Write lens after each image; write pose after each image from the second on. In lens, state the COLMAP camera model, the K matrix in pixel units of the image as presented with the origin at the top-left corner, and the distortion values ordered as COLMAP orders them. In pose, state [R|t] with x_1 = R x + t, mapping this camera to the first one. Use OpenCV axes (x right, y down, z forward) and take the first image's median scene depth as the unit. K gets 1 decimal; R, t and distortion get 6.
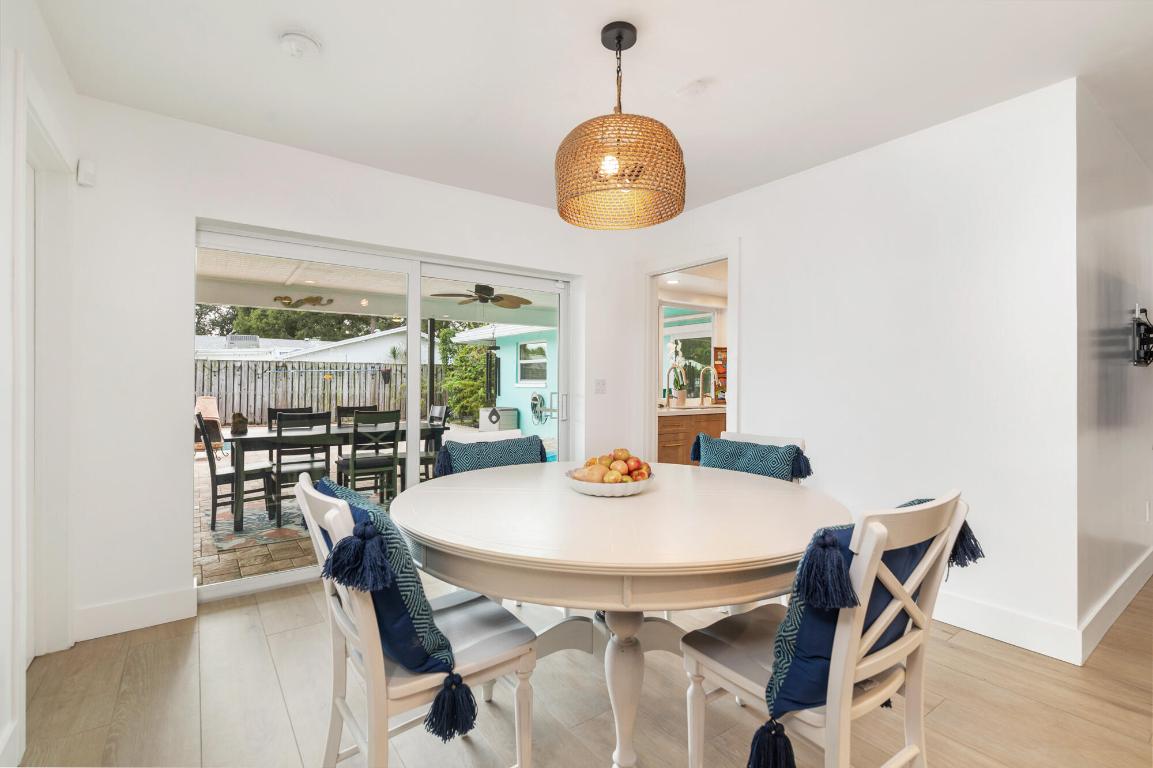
lens RADIAL K [[533.3, 0, 578.4], [0, 533.3, 379.4], [0, 0, 1]] dist [0.000231, 0.000587]
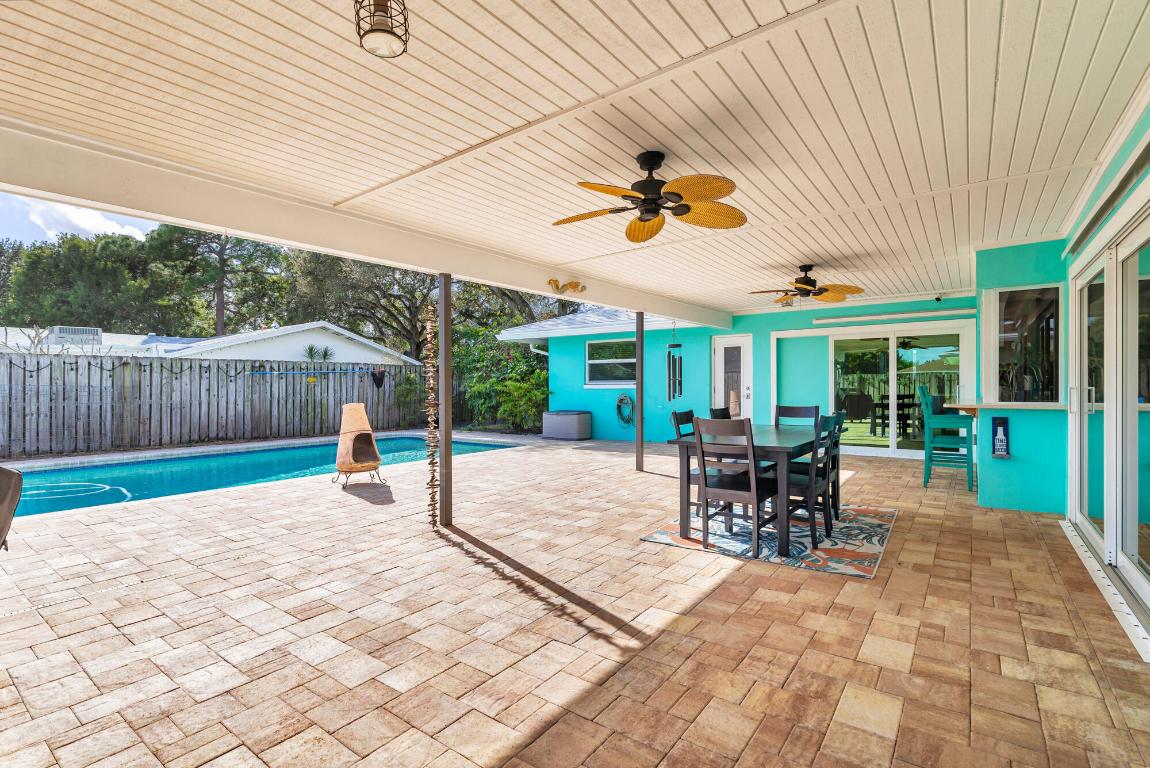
lens RADIAL K [[535.5, 0, 576.9], [0, 535.5, 381.7], [0, 0, 1]] dist [-0.000896, -0.000460]
pose [[0.956793, -0.007150, 0.290683, -0.340329], [0.007506, 0.999972, -0.000111, 0.001965], [-0.290674, 0.002288, 0.956819, 0.086484]]
